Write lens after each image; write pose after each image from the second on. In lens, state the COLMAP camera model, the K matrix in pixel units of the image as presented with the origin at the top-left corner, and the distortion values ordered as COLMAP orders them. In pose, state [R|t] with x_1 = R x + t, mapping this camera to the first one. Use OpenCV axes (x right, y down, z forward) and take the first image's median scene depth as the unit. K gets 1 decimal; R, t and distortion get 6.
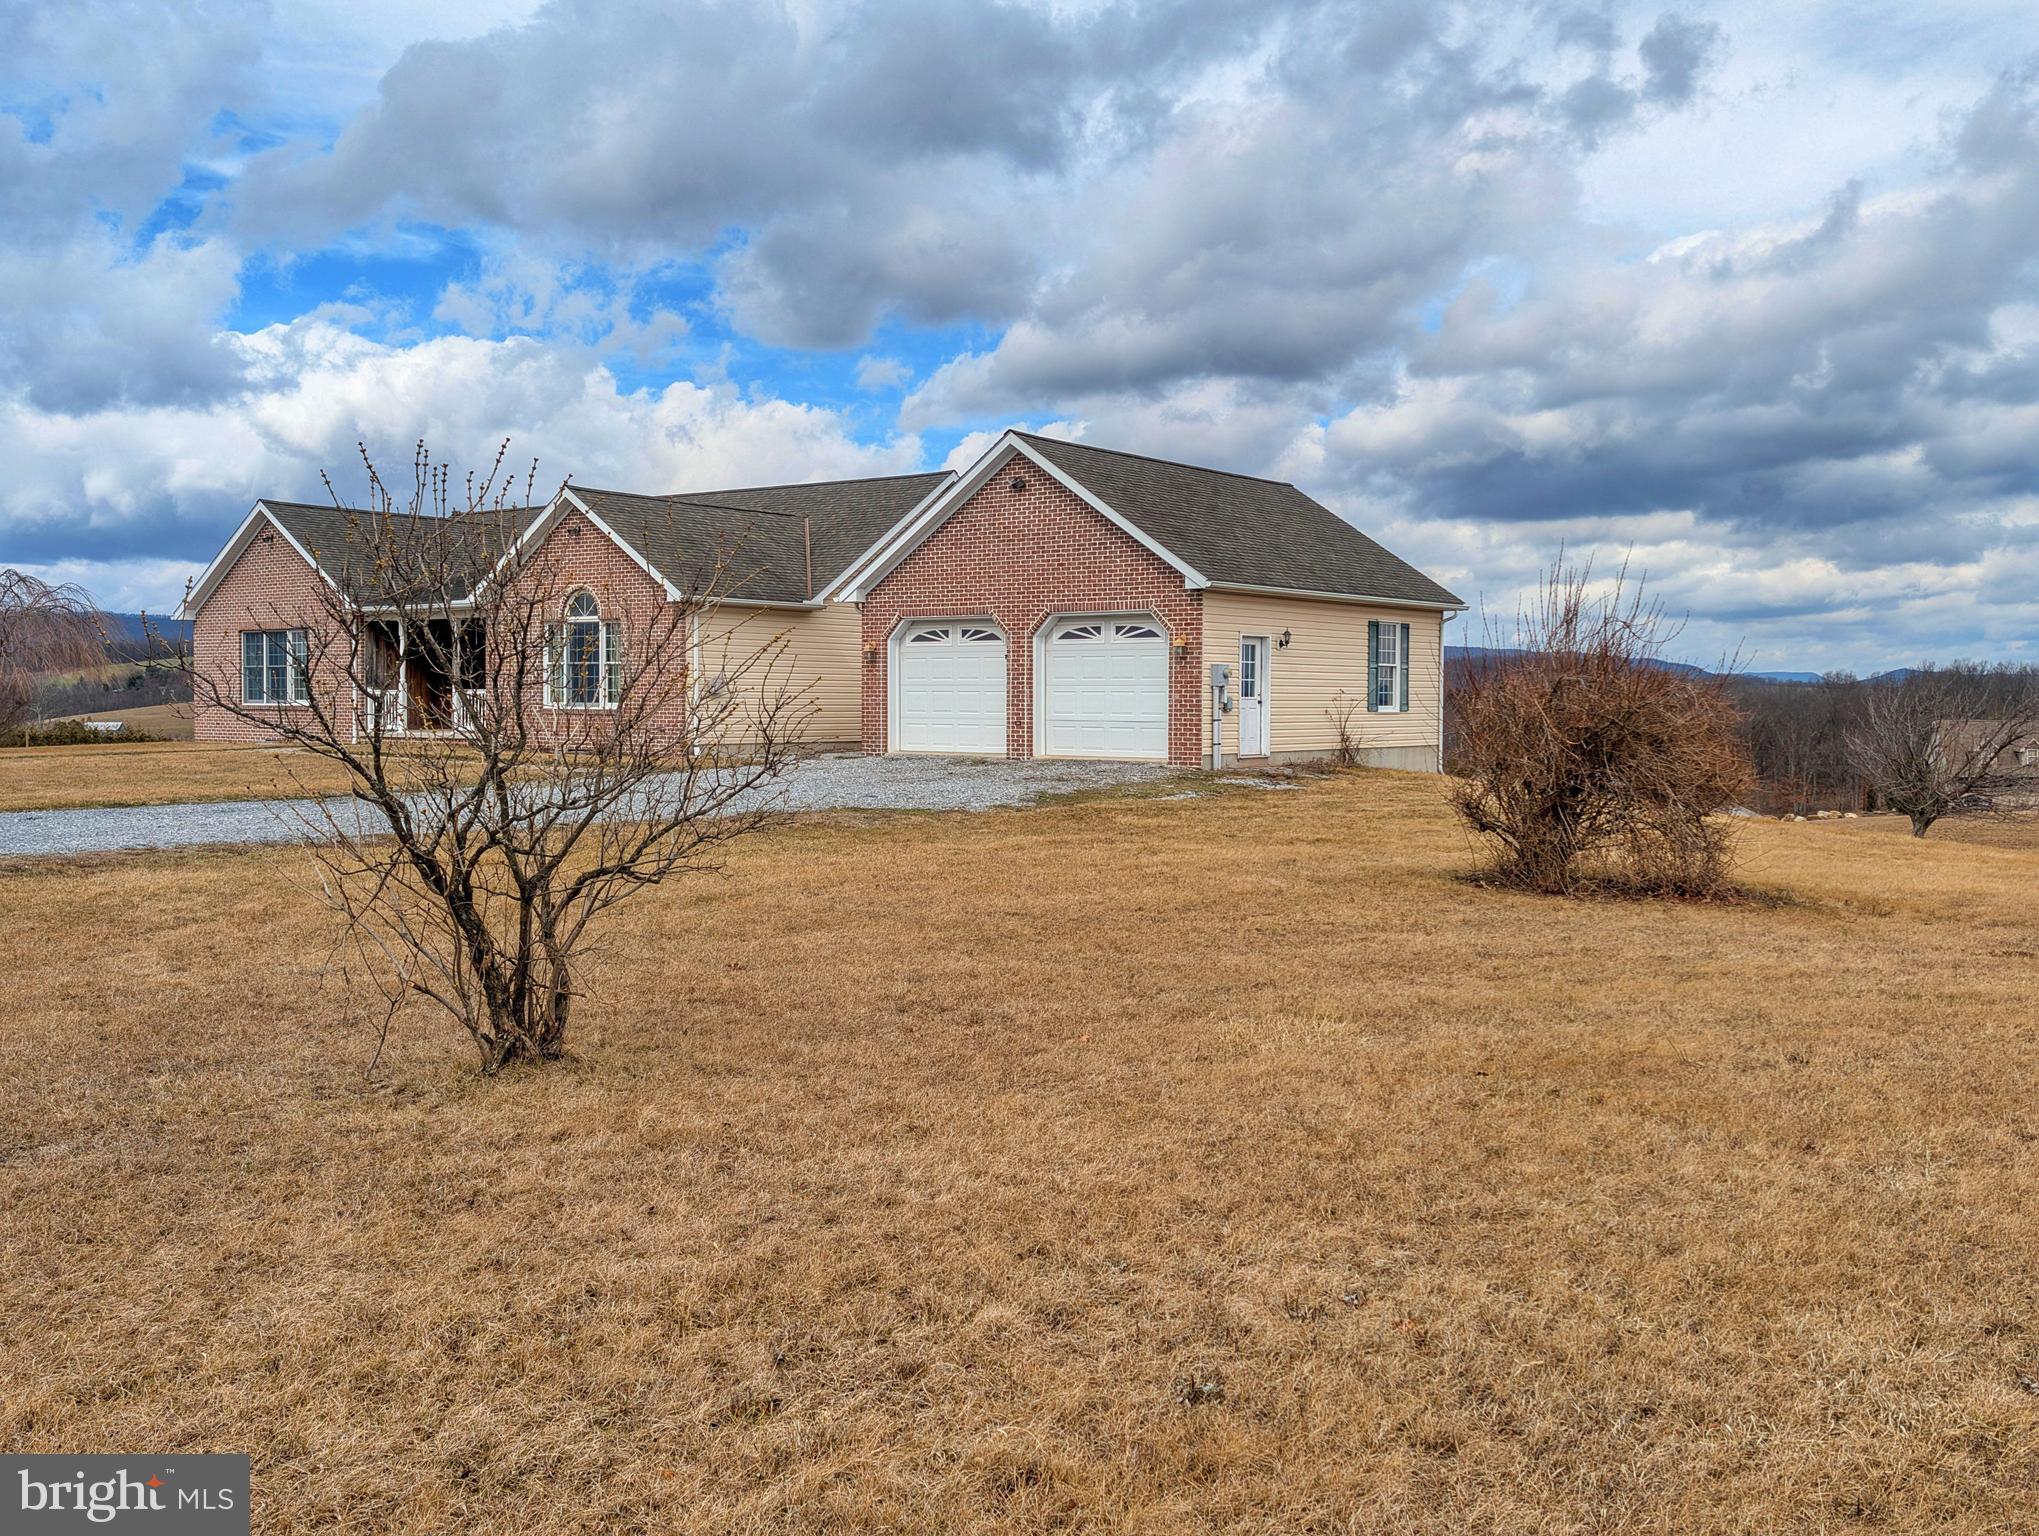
lens RADIAL K [[2009.1, 0, 1008.9], [0, 2009.1, 782.3], [0, 0, 1]] dist [0.028271, 0.000000]
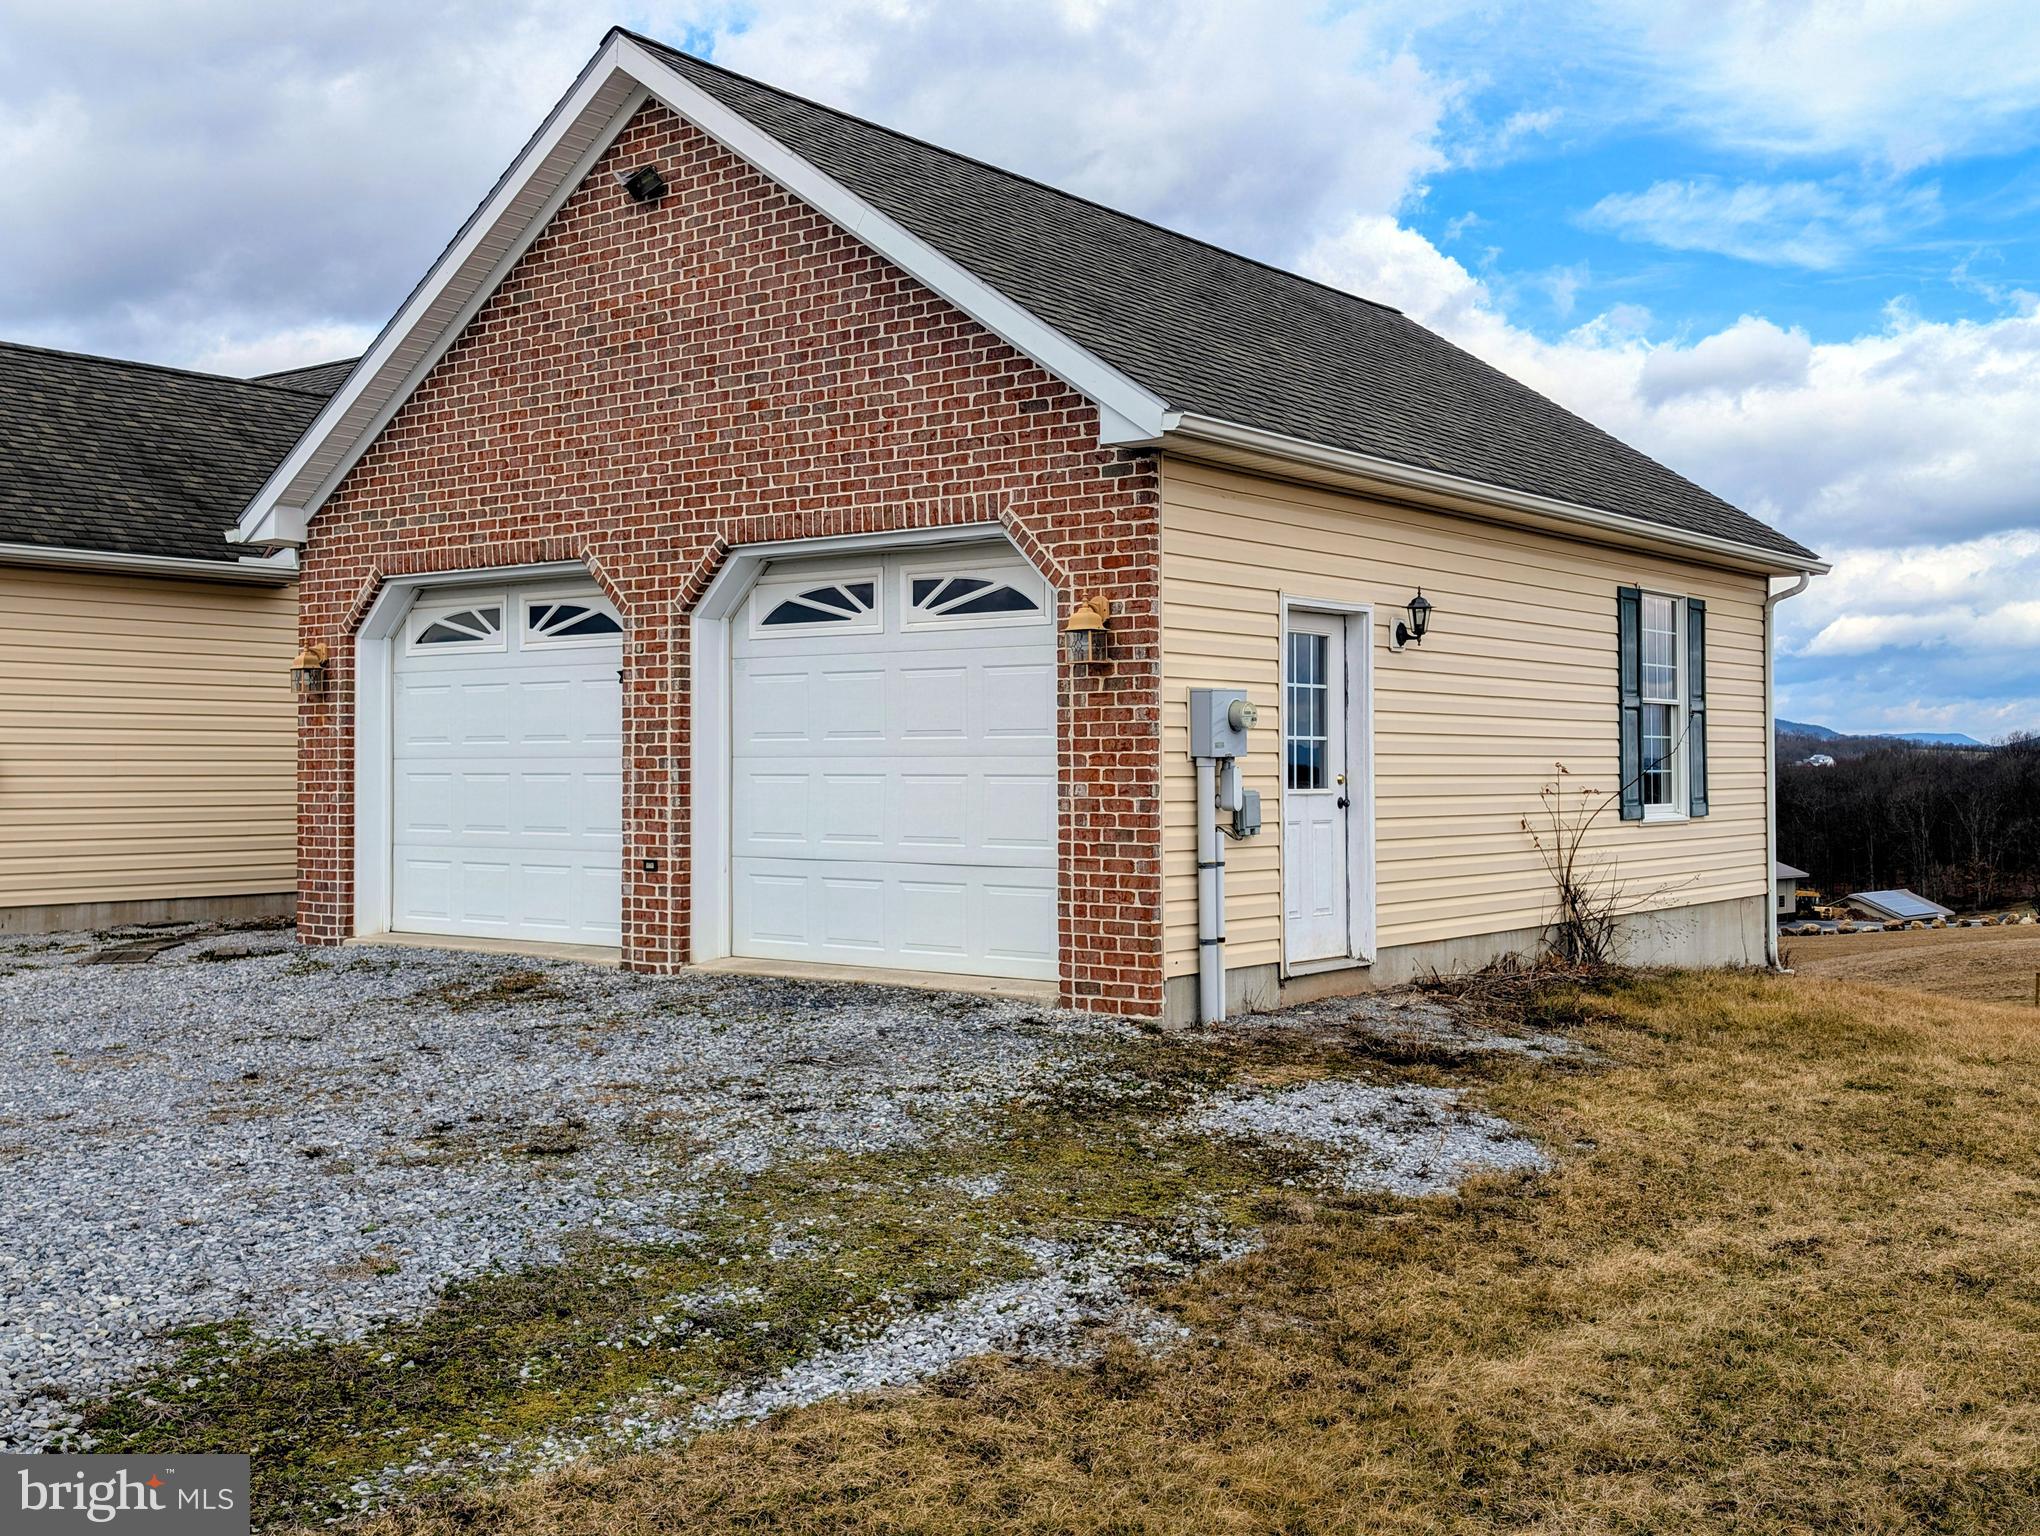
lens RADIAL K [[2010.1, 0, 1023.7], [0, 2010.1, 748.9], [0, 0, 1]] dist [0.028271, 0.000000]
pose [[0.999760, -0.004966, -0.021322, 0.077979], [0.003893, 0.998738, -0.050074, -0.032200], [0.021544, 0.049979, 0.998518, 0.657363]]
